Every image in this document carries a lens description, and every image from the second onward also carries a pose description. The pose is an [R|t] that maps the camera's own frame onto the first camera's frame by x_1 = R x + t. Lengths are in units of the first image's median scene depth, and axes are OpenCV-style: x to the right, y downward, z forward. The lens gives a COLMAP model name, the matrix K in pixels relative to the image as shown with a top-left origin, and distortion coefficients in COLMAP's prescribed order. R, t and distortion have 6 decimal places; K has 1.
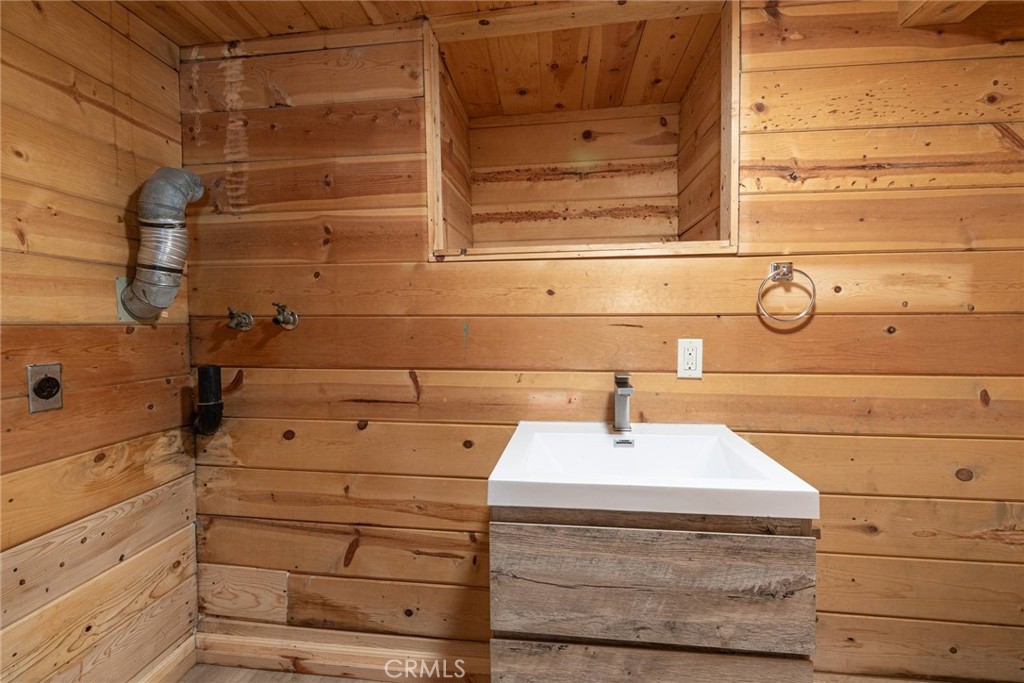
lens RADIAL K [[445.1, 0, 510.5], [0, 445.1, 336.1], [0, 0, 1]] dist [0.001359, -0.000267]
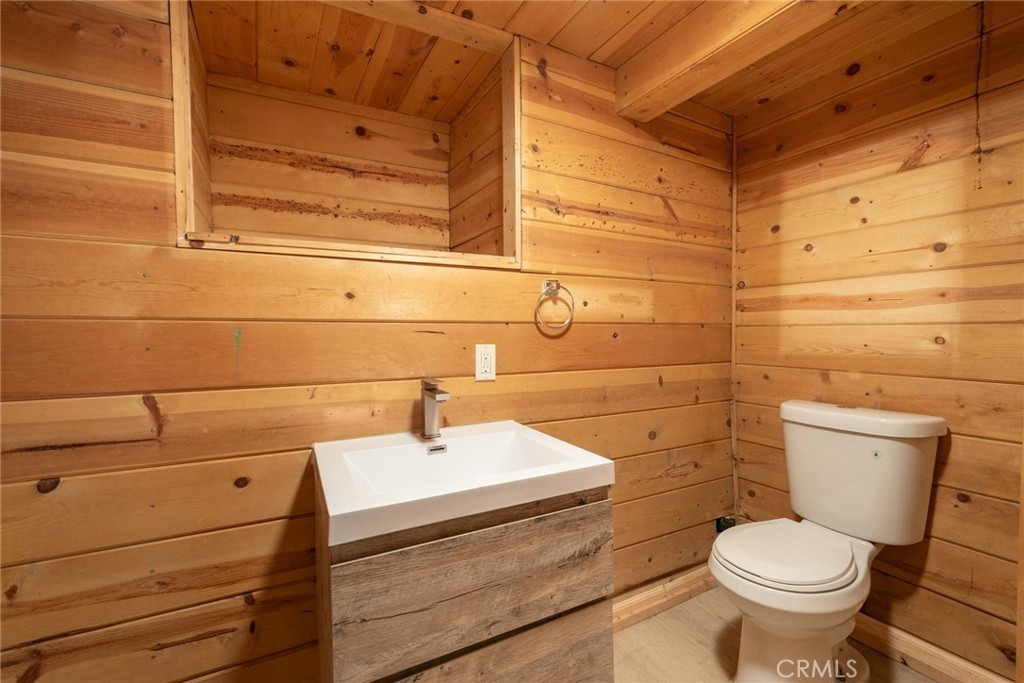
lens RADIAL K [[445.1, 0, 510.5], [0, 445.1, 336.1], [0, 0, 1]] dist [0.001359, -0.000267]
pose [[0.814591, -0.005344, 0.580011, -0.167968], [0.016314, 0.999773, -0.013701, 0.001871], [-0.579806, 0.020623, 0.814494, 0.075732]]
